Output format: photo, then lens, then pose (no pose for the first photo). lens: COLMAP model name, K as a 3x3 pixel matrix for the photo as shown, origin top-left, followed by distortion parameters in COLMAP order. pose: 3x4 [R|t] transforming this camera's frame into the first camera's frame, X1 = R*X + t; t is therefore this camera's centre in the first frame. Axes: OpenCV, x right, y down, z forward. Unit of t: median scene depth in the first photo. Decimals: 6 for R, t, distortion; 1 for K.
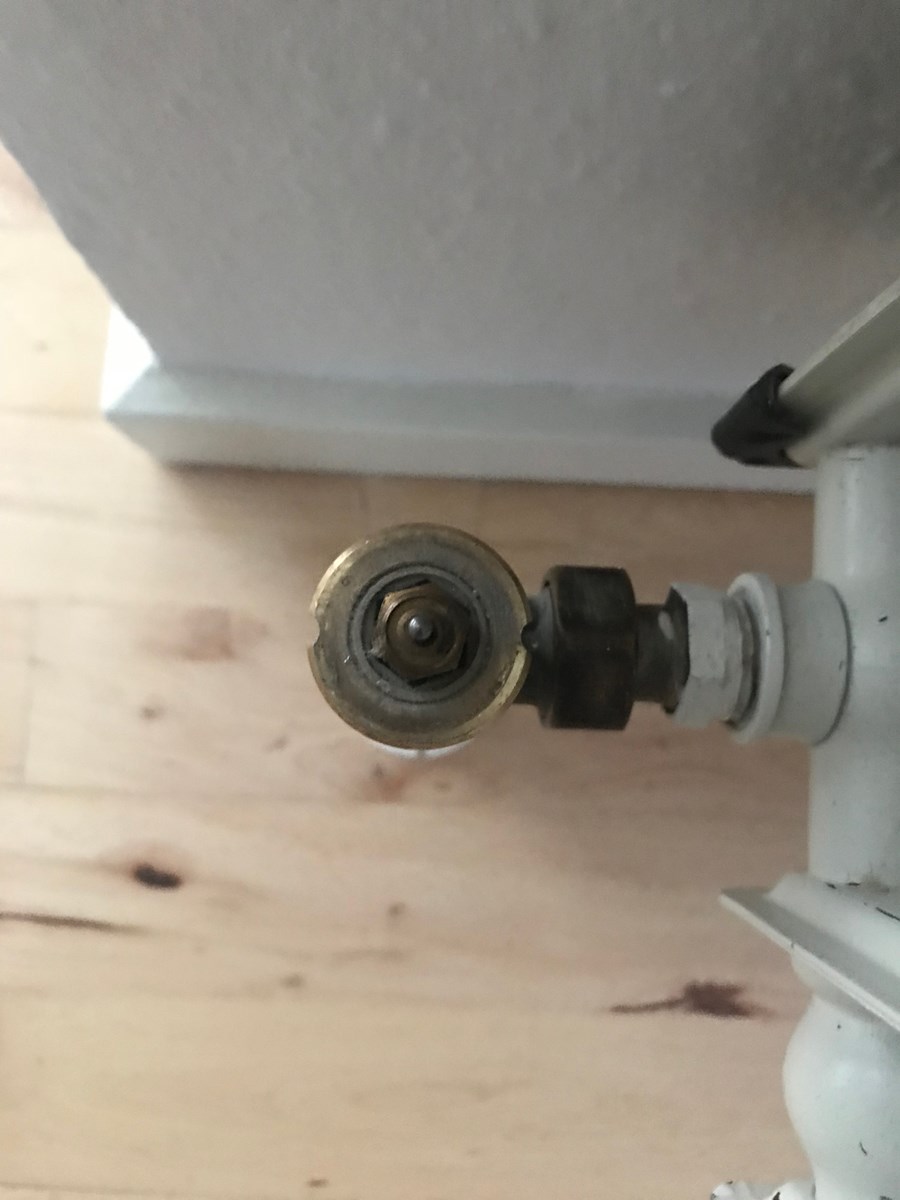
lens RADIAL K [[982.9, 0, 456.3], [0, 982.9, 600.4], [0, 0, 1]] dist [-0.004044, -0.001143]
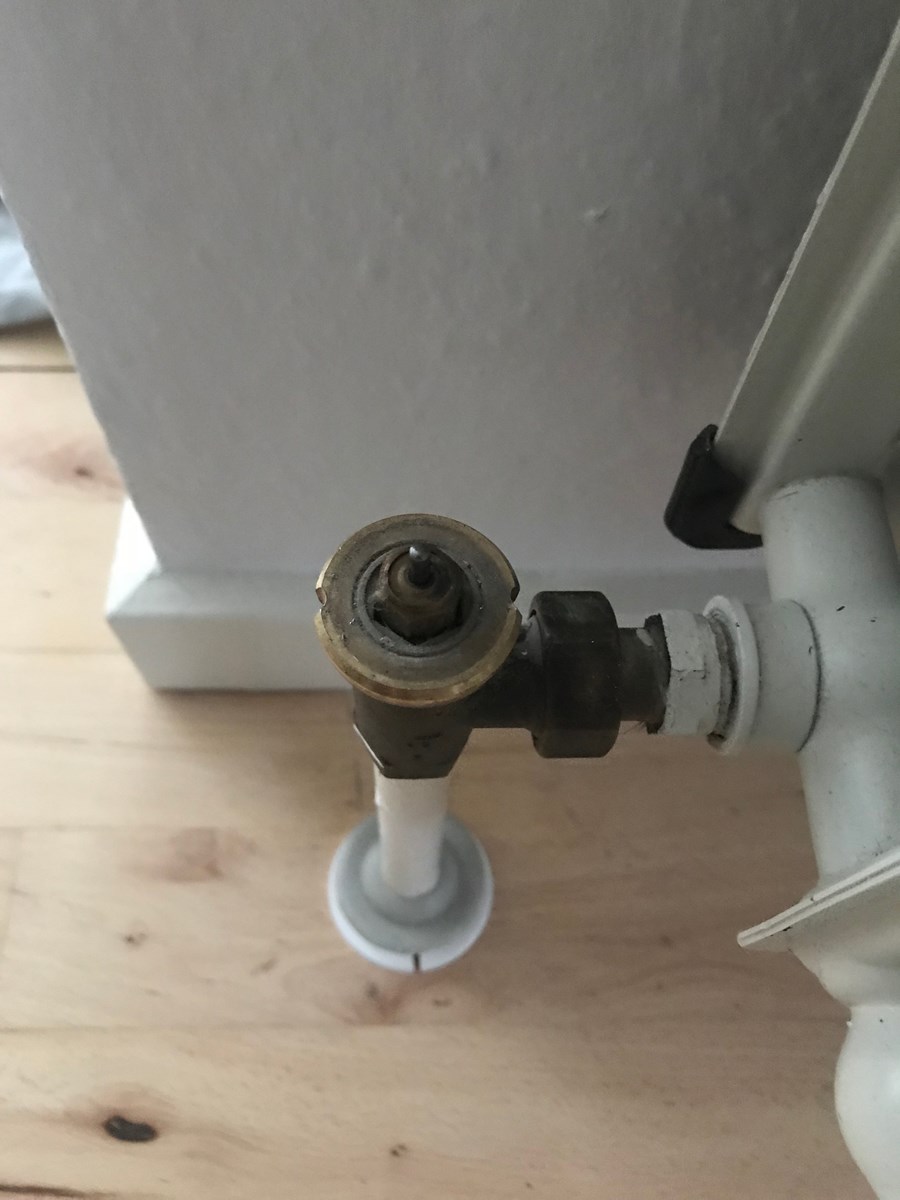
lens RADIAL K [[975.5, 0, 450.0], [0, 975.5, 600.0], [0, 0, 1]] dist [-0.001733, 0.000532]
pose [[0.998144, -0.053791, 0.028550, -0.027514], [0.060357, 0.936186, -0.346284, 0.347487], [-0.008102, 0.347365, 0.937695, -0.015247]]
